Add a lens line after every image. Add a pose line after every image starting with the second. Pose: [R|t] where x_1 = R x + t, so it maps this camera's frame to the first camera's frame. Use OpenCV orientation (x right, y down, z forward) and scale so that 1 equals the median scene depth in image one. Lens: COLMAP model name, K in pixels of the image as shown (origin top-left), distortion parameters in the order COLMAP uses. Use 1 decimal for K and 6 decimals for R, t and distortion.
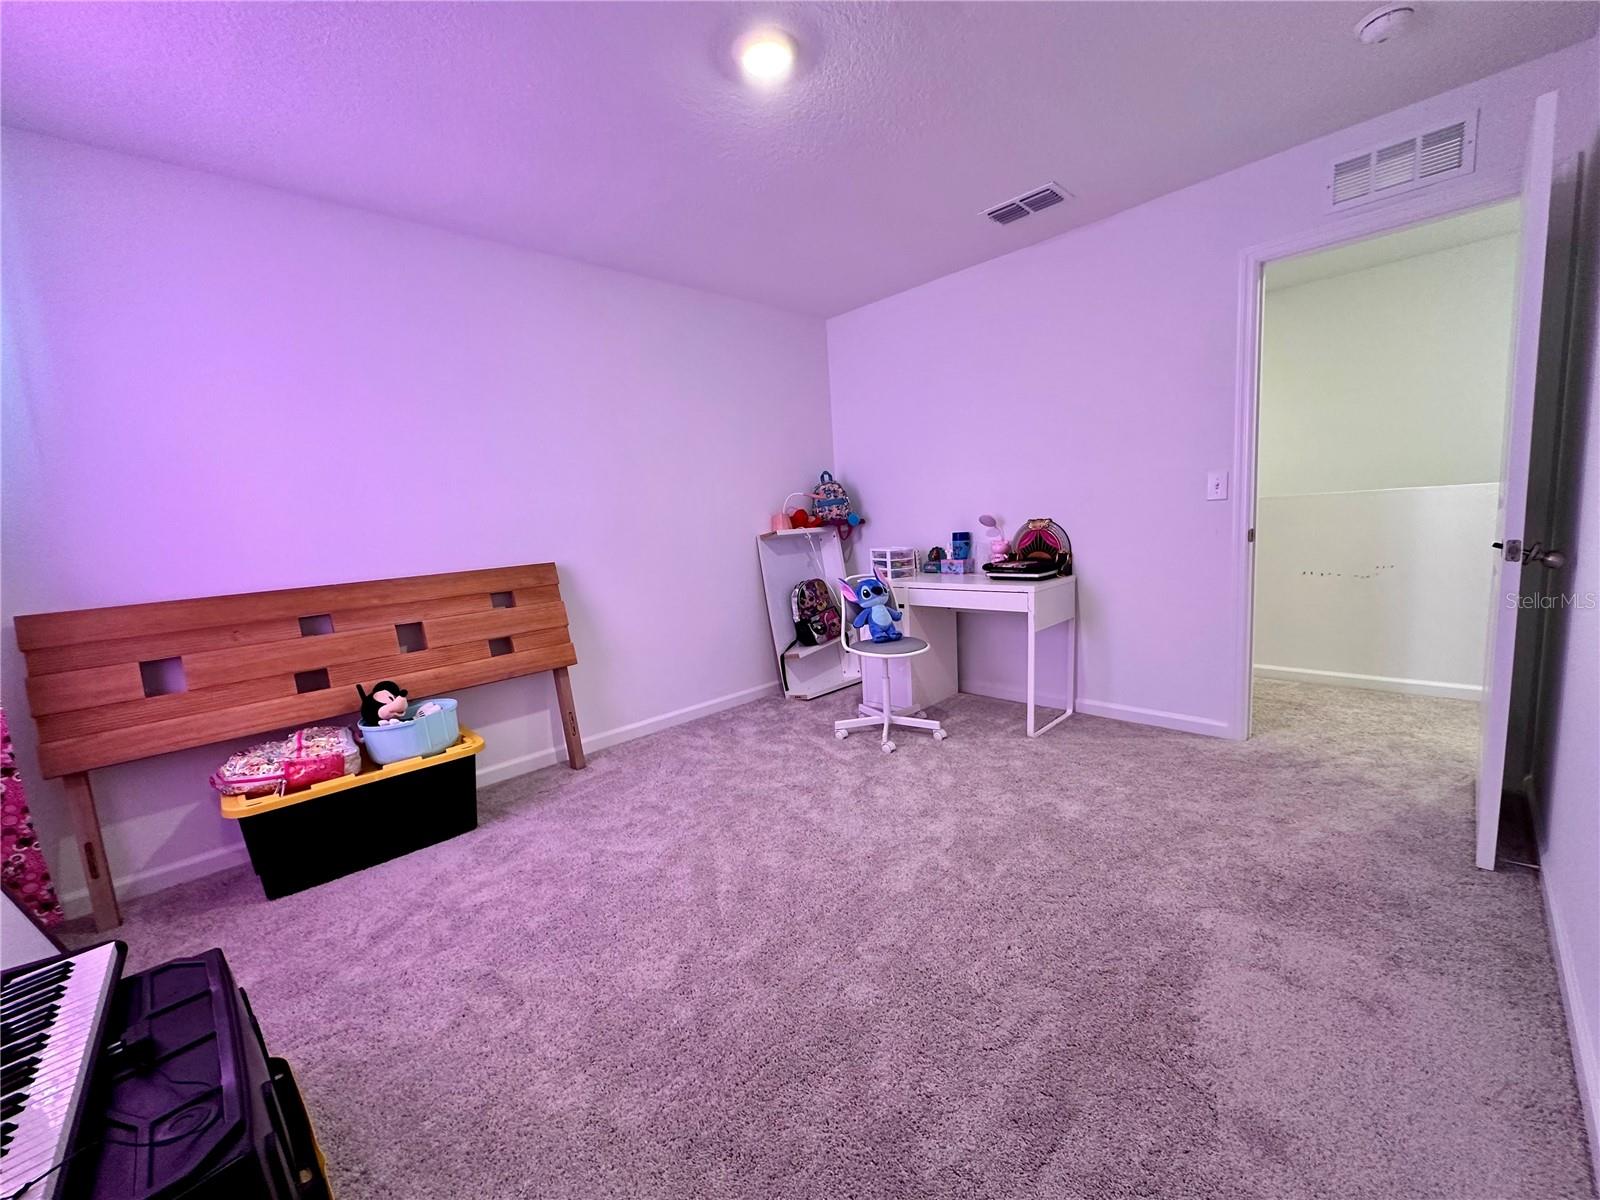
lens RADIAL K [[637.7, 0, 802.7], [0, 637.7, 601.1], [0, 0, 1]] dist [-0.000963, 0.000496]
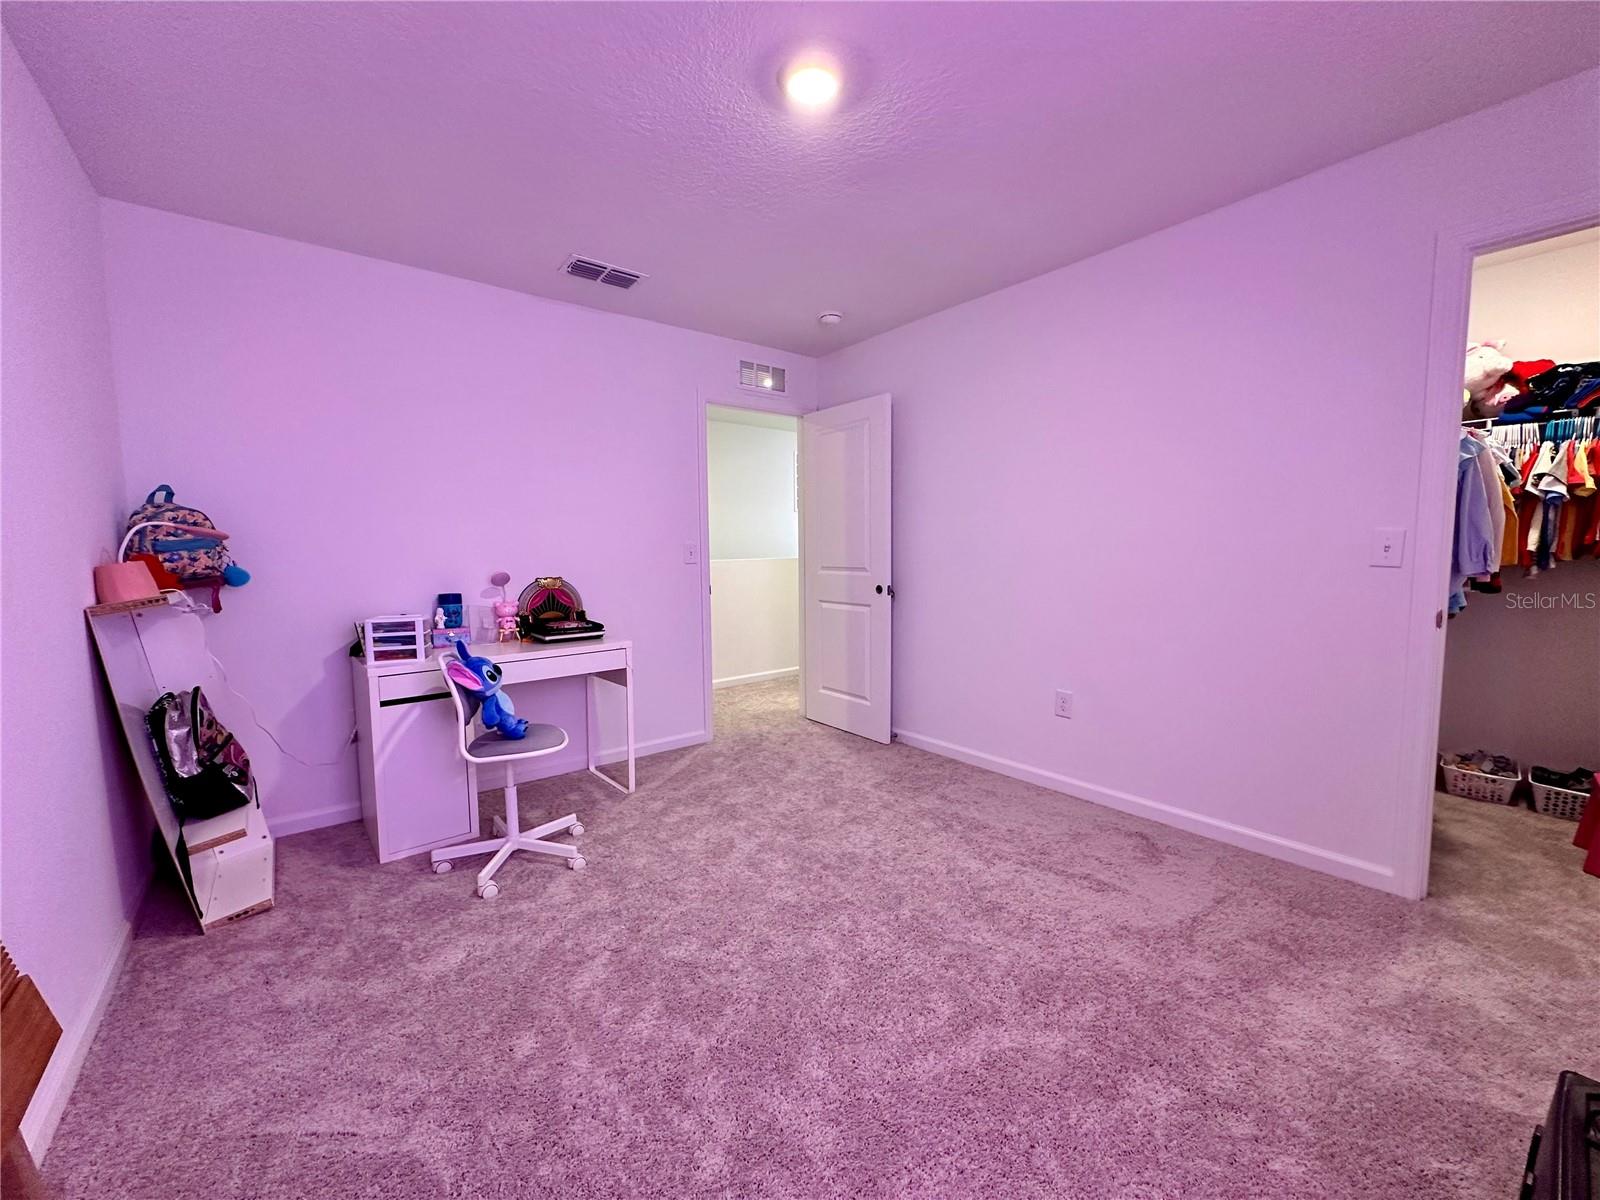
lens RADIAL K [[637.7, 0, 804.2], [0, 637.7, 601.5], [0, 0, 1]] dist [-0.000963, 0.000496]
pose [[0.098686, -0.022947, 0.994854, -0.593510], [0.133235, 0.991038, 0.009642, -0.056620], [-0.986159, 0.131598, 0.100859, 0.586980]]
